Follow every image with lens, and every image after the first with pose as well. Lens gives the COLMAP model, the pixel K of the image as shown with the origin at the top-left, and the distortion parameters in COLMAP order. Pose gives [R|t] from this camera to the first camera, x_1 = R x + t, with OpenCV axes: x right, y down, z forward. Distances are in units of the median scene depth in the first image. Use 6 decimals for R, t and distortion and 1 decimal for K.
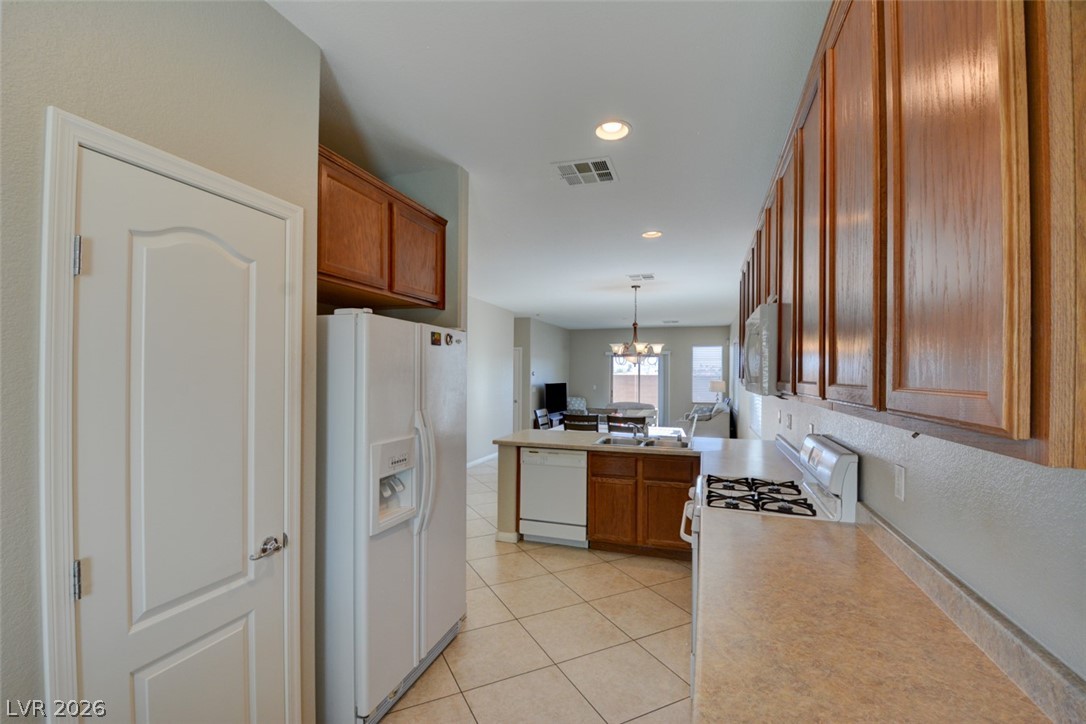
lens RADIAL K [[495.8, 0, 541.9], [0, 495.8, 367.0], [0, 0, 1]] dist [0.004063, -0.006797]
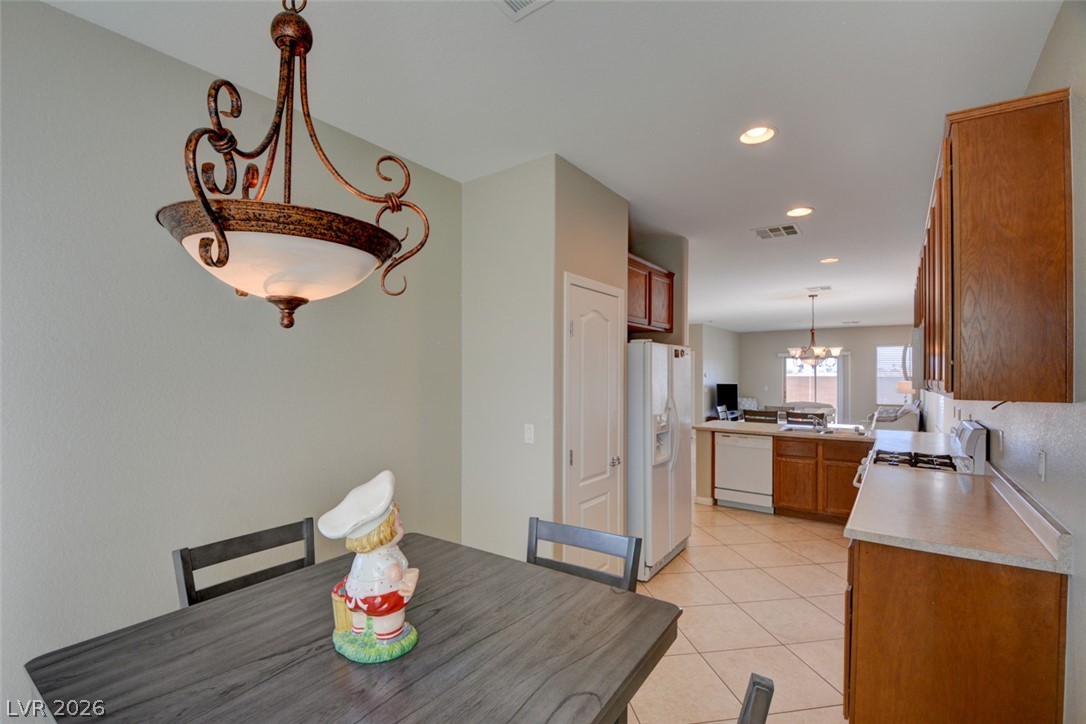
lens RADIAL K [[495.8, 0, 534.4], [0, 495.8, 367.9], [0, 0, 1]] dist [0.004063, -0.006797]
pose [[0.949639, -0.004891, -0.313307, -0.090975], [0.004750, 0.999988, -0.001215, -0.006383], [0.313309, -0.000334, 0.949651, -0.403954]]
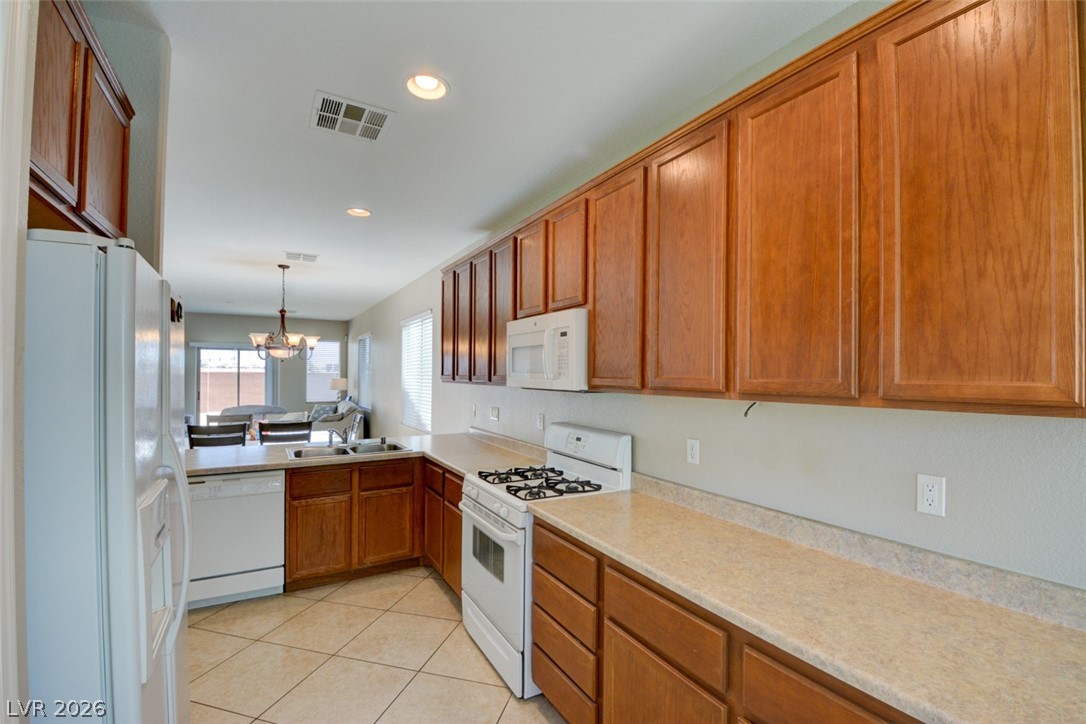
lens RADIAL K [[495.8, 0, 560.7], [0, 495.8, 368.4], [0, 0, 1]] dist [0.004063, -0.006797]
pose [[0.662900, -0.000755, 0.748708, -0.212576], [-0.006140, 0.999960, 0.006445, 0.001751], [-0.748683, -0.008870, 0.662869, 0.157340]]
